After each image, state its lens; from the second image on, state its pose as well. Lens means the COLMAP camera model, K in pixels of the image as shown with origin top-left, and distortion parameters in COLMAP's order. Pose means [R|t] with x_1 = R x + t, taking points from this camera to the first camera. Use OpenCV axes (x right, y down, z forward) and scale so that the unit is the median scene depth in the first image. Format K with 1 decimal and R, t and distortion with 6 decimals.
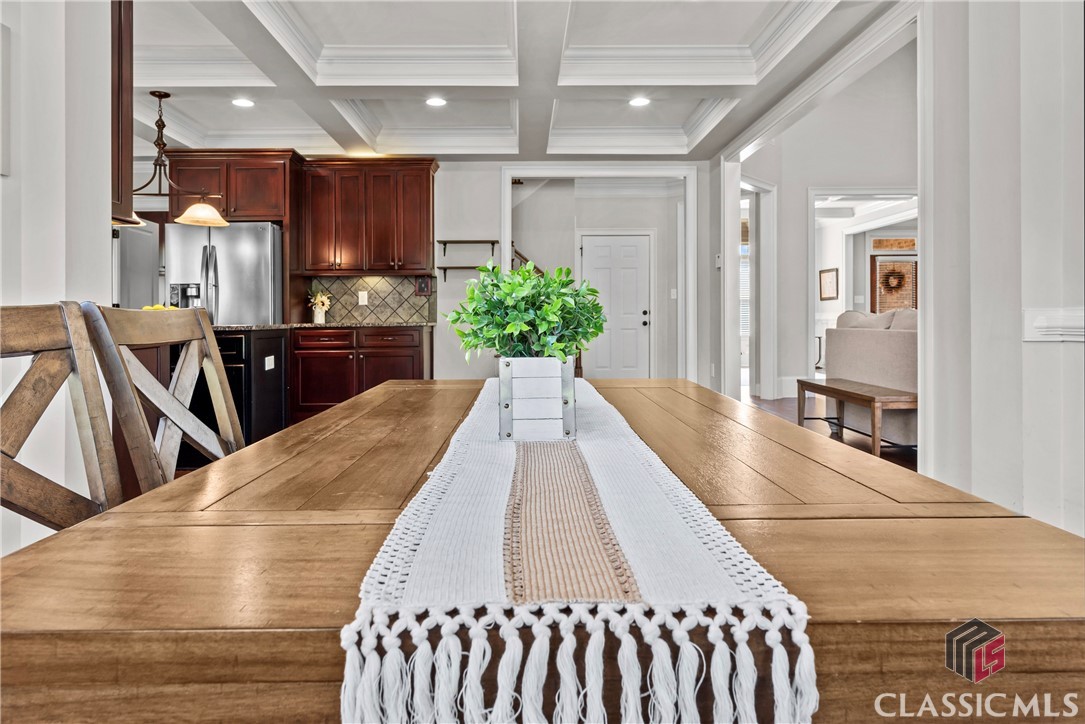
lens RADIAL K [[641.3, 0, 542.6], [0, 641.3, 318.3], [0, 0, 1]] dist [-0.005478, -0.000033]
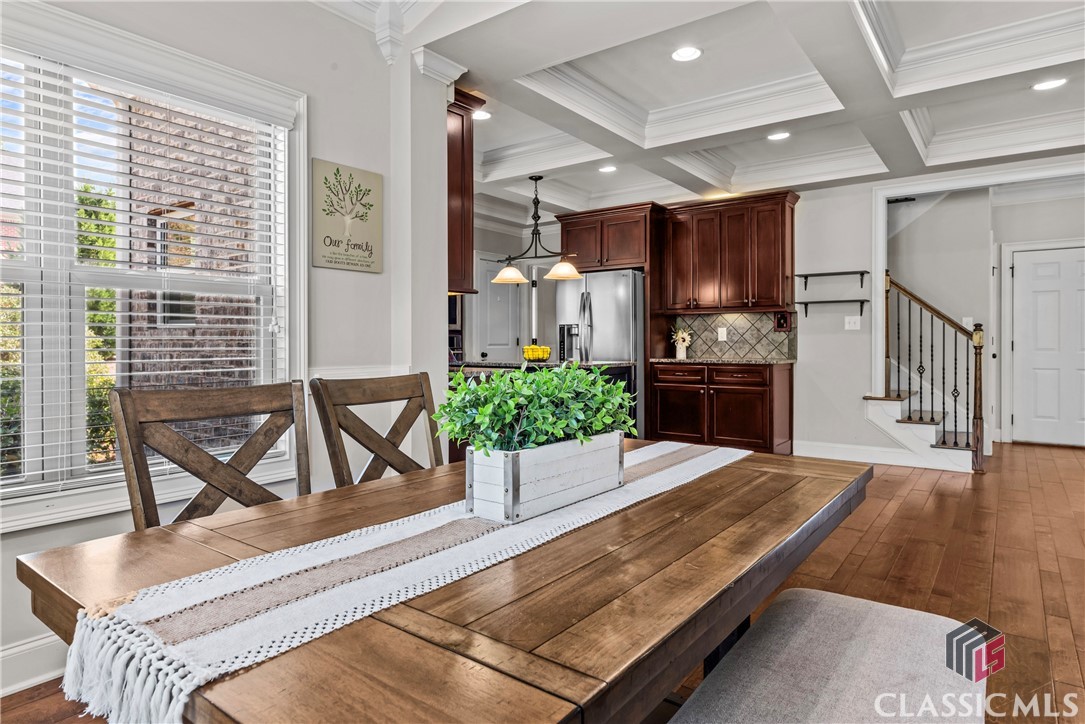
lens RADIAL K [[634.6, 0, 544.8], [0, 634.6, 337.0], [0, 0, 1]] dist [-0.006979, -0.000773]
pose [[0.784479, 0.004272, -0.620141, 0.134417], [-0.006707, 0.999976, -0.001597, -0.024518], [0.620120, 0.005412, 0.784489, 0.023076]]
